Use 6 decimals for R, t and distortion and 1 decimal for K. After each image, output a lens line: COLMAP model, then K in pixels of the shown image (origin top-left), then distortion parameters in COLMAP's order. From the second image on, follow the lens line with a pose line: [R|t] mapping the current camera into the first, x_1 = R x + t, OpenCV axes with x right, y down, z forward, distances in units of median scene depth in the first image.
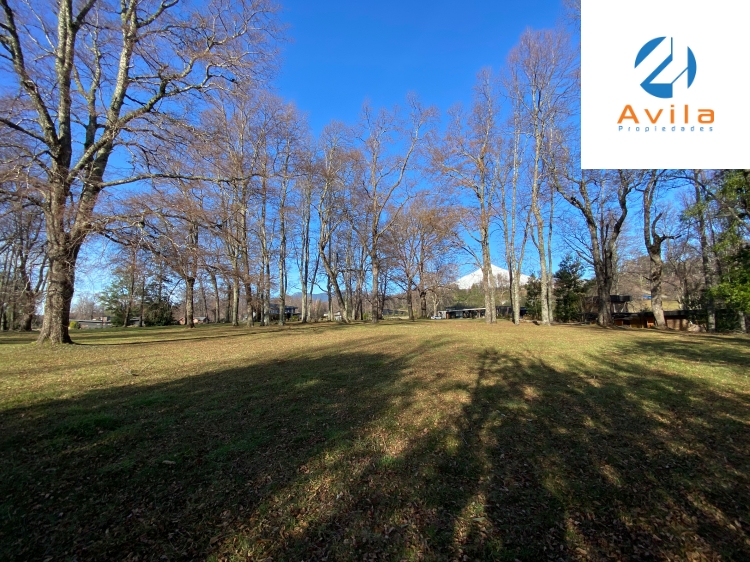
lens RADIAL K [[301.4, 0, 372.5], [0, 301.4, 282.3], [0, 0, 1]] dist [0.040602, -0.028084]
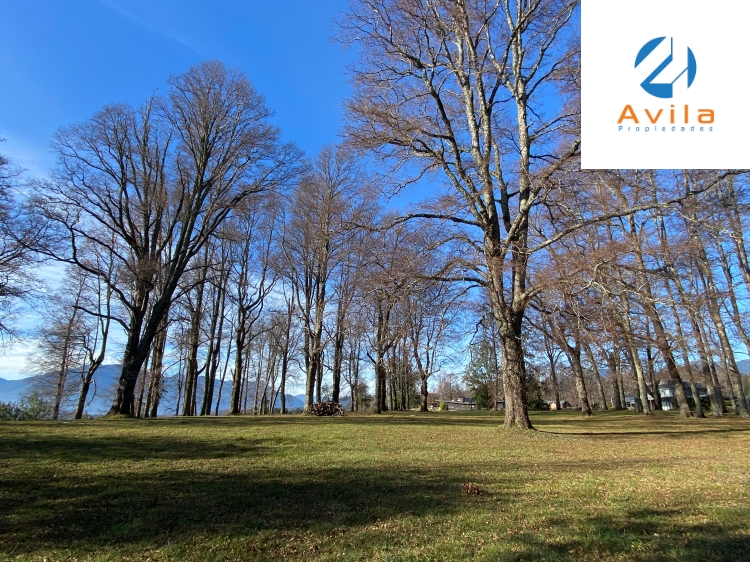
lens RADIAL K [[387.1, 0, 367.8], [0, 387.1, 279.6], [0, 0, 1]] dist [0.054148, -0.048109]
pose [[0.600494, -0.219523, -0.768907, -0.260261], [0.072563, 0.972571, -0.220999, -0.007546], [0.796330, 0.076914, 0.599952, -0.093634]]
